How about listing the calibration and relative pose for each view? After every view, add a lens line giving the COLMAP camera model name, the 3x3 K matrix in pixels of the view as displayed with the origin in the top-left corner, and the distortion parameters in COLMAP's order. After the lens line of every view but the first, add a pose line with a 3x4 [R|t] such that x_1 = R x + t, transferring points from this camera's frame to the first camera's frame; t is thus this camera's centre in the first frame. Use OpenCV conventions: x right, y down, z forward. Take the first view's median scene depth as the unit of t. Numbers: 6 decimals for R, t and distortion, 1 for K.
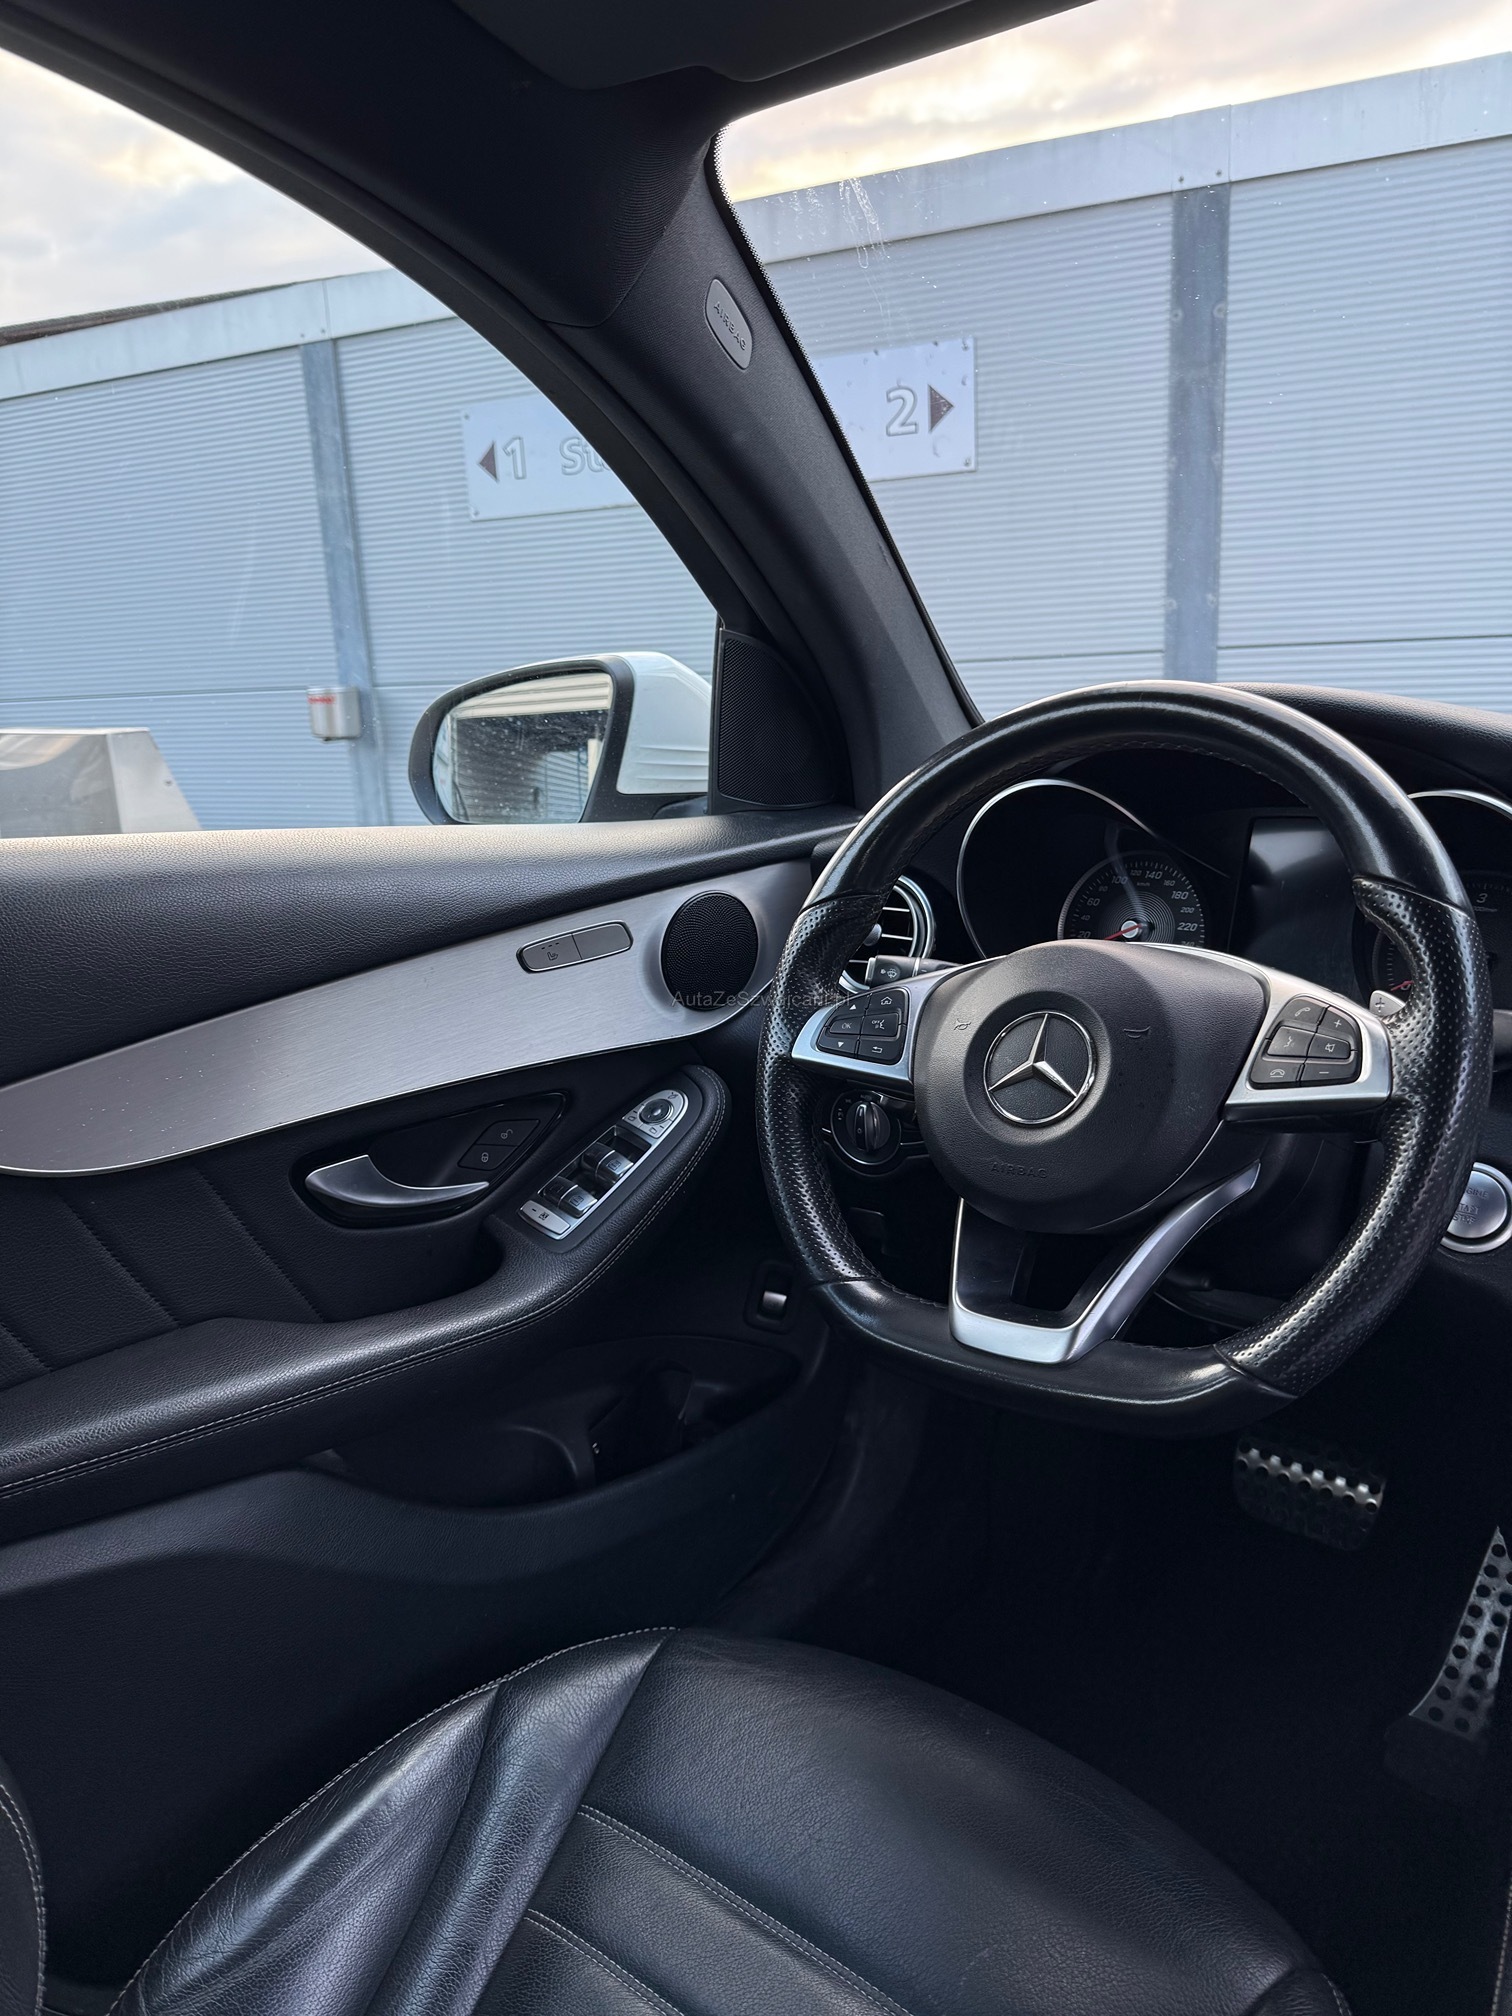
lens RADIAL K [[1443.2, 0, 750.6], [0, 1443.2, 1053.3], [0, 0, 1]] dist [0.009271, -0.004129]
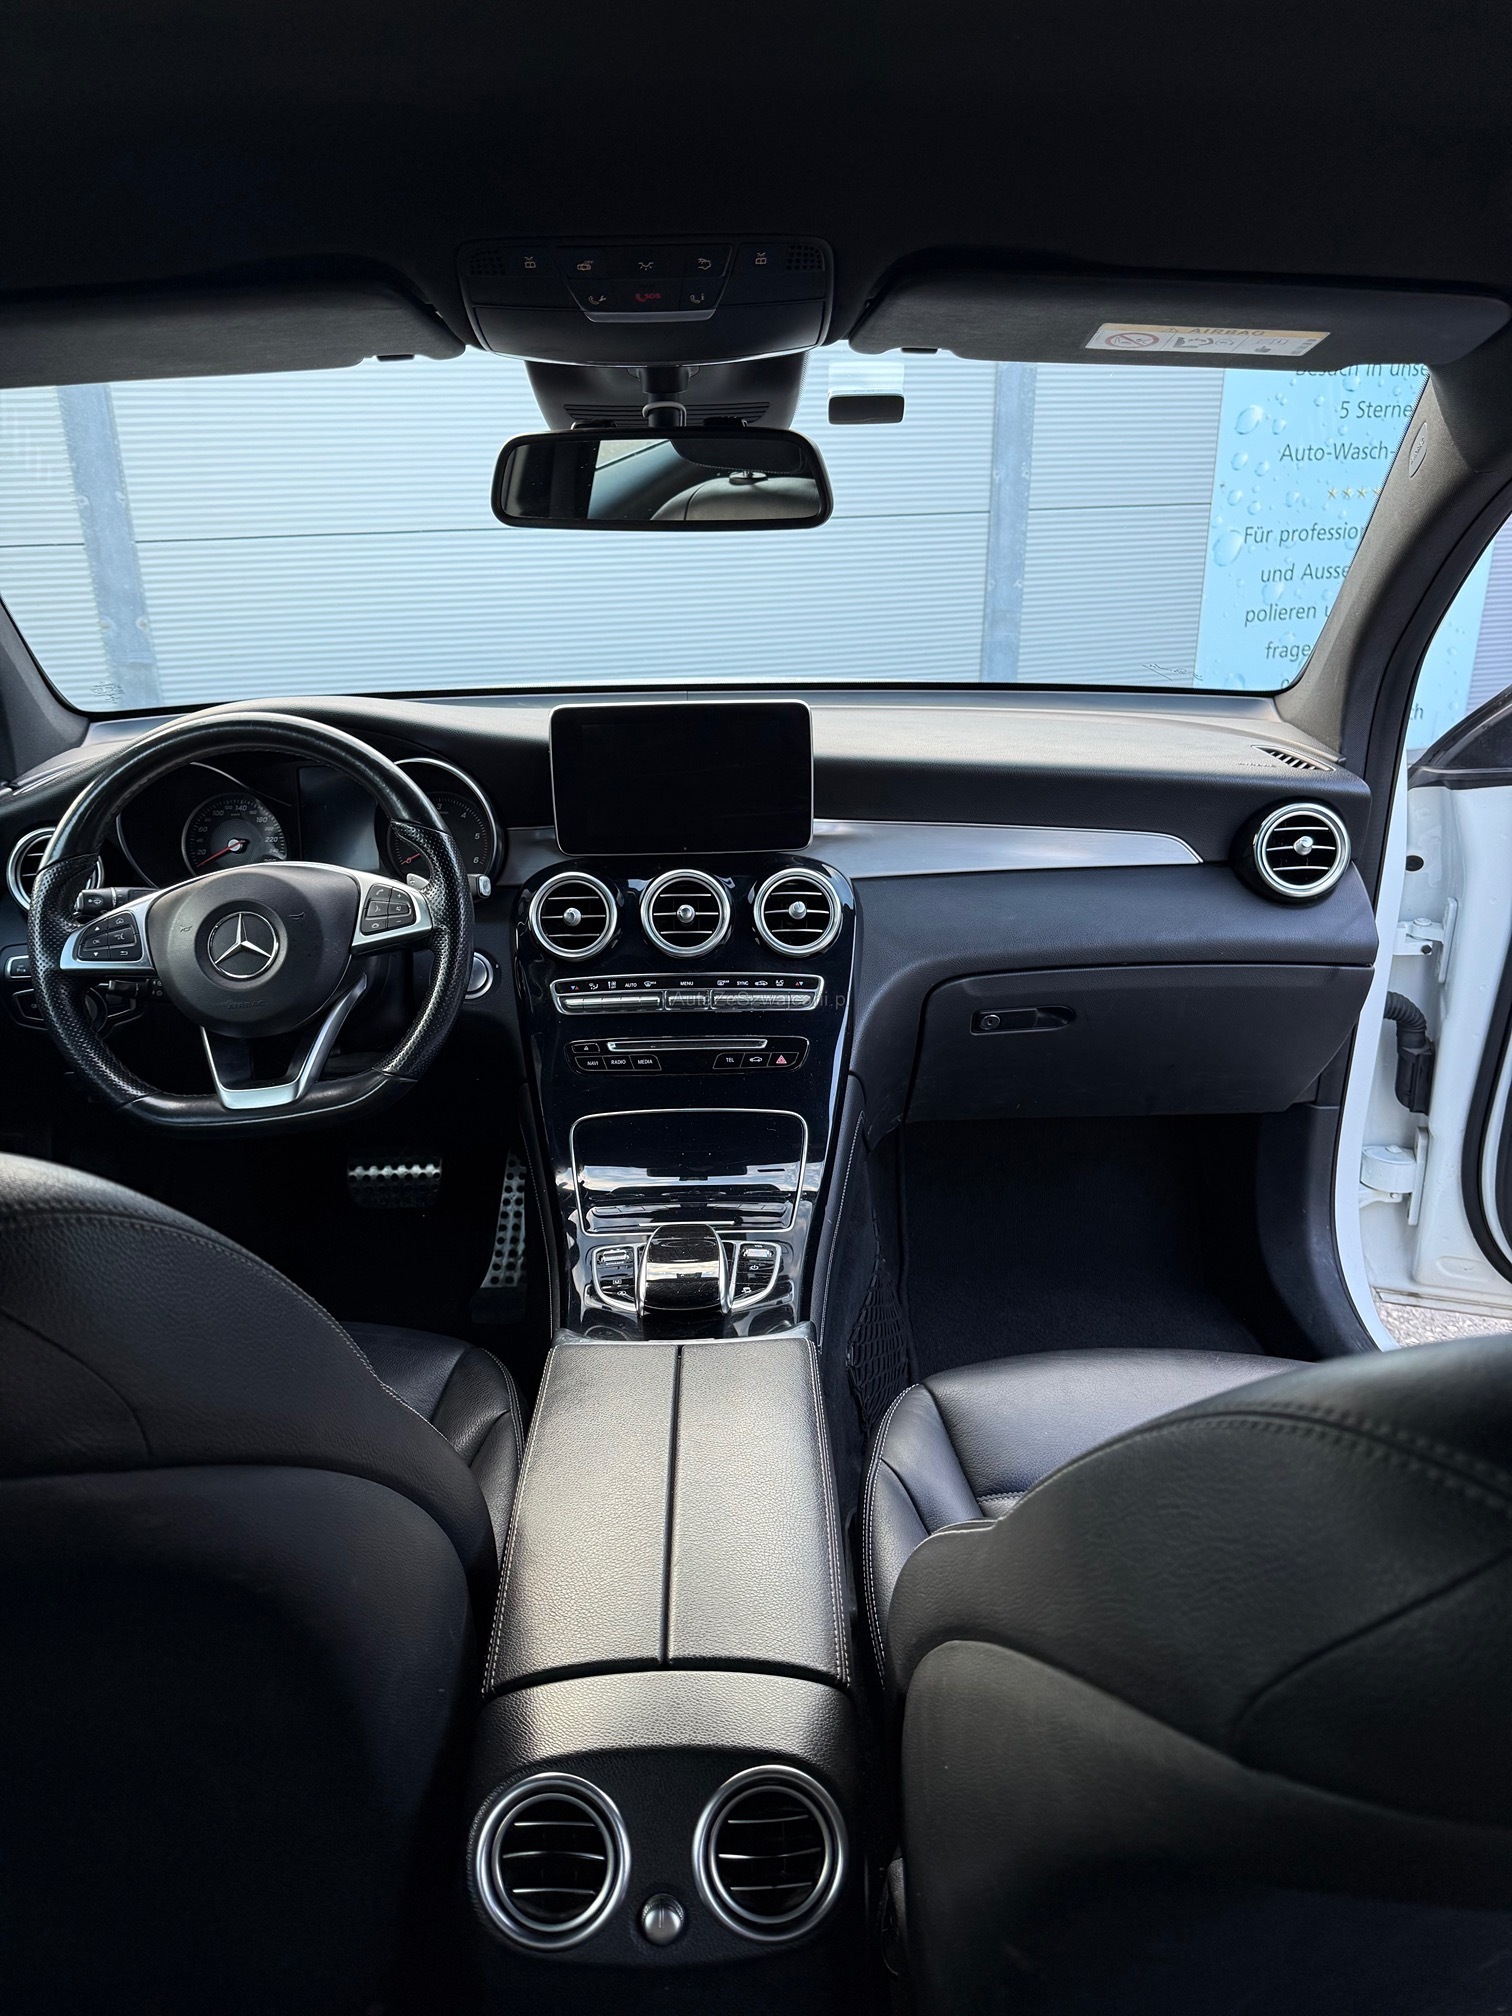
lens RADIAL K [[1443.2, 0, 766.1], [0, 1443.2, 1003.9], [0, 0, 1]] dist [0.009271, -0.004129]
pose [[0.742898, -0.211110, 0.635244, -0.413883], [0.157044, 0.977449, 0.141177, -0.061652], [-0.650722, -0.005119, 0.759298, -0.677125]]
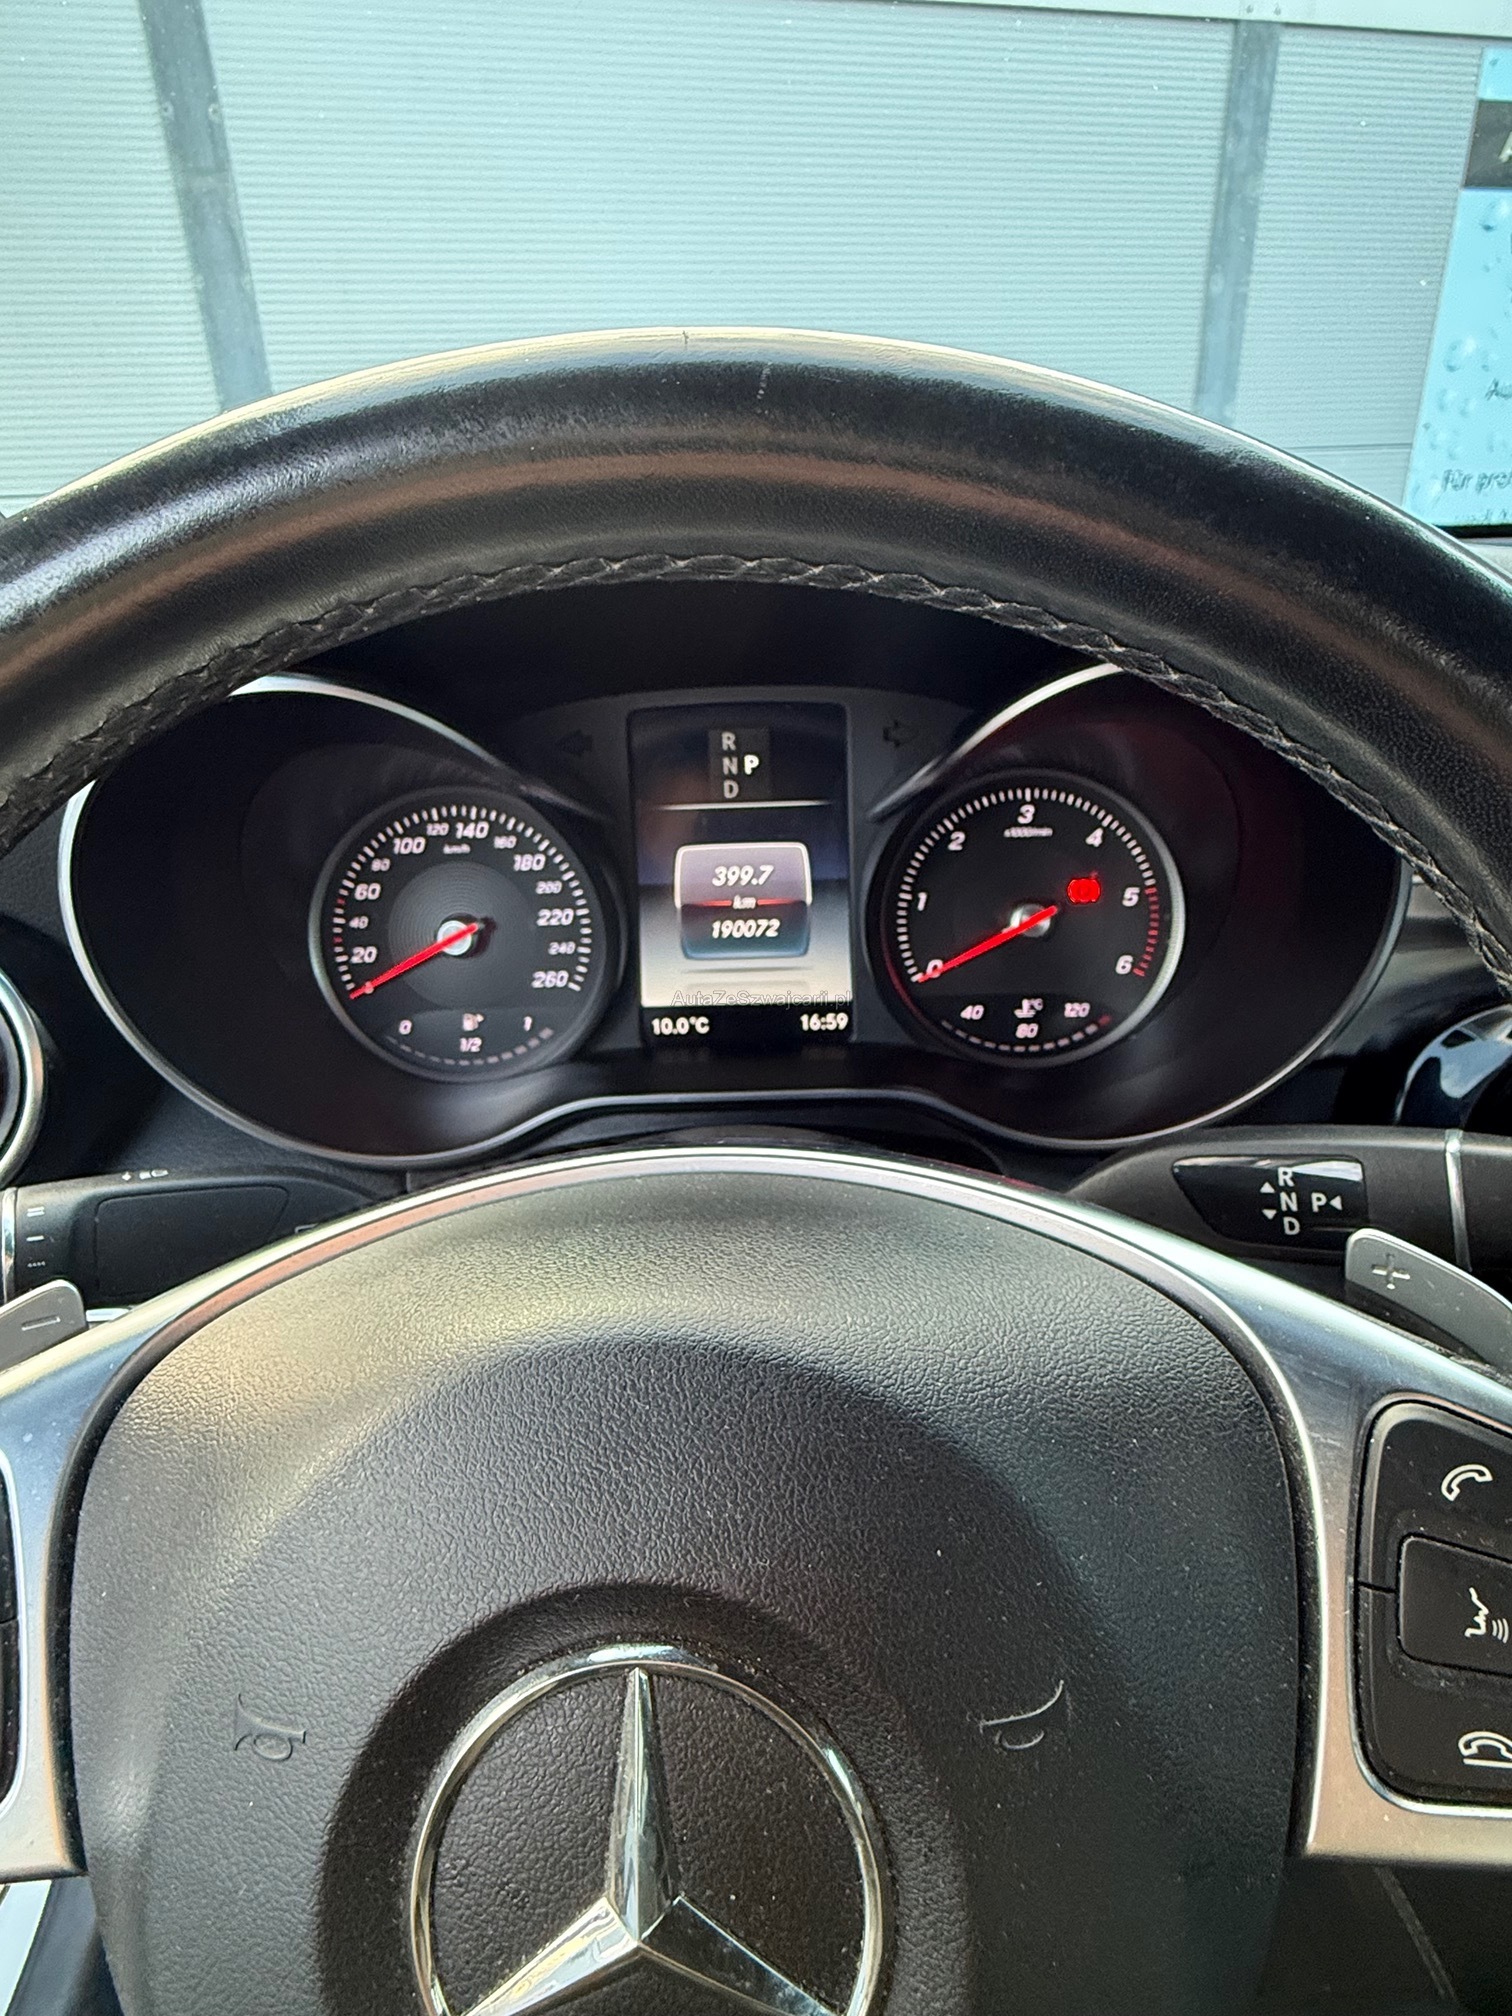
lens RADIAL K [[1162.8, 0, 749.2], [0, 1162.8, 987.2], [0, 0, 1]] dist [-0.026696, -0.000773]
pose [[0.776559, -0.245484, 0.580253, 0.118544], [0.173672, 0.968695, 0.177393, -0.157896], [-0.605636, -0.036982, 0.794882, 0.743420]]
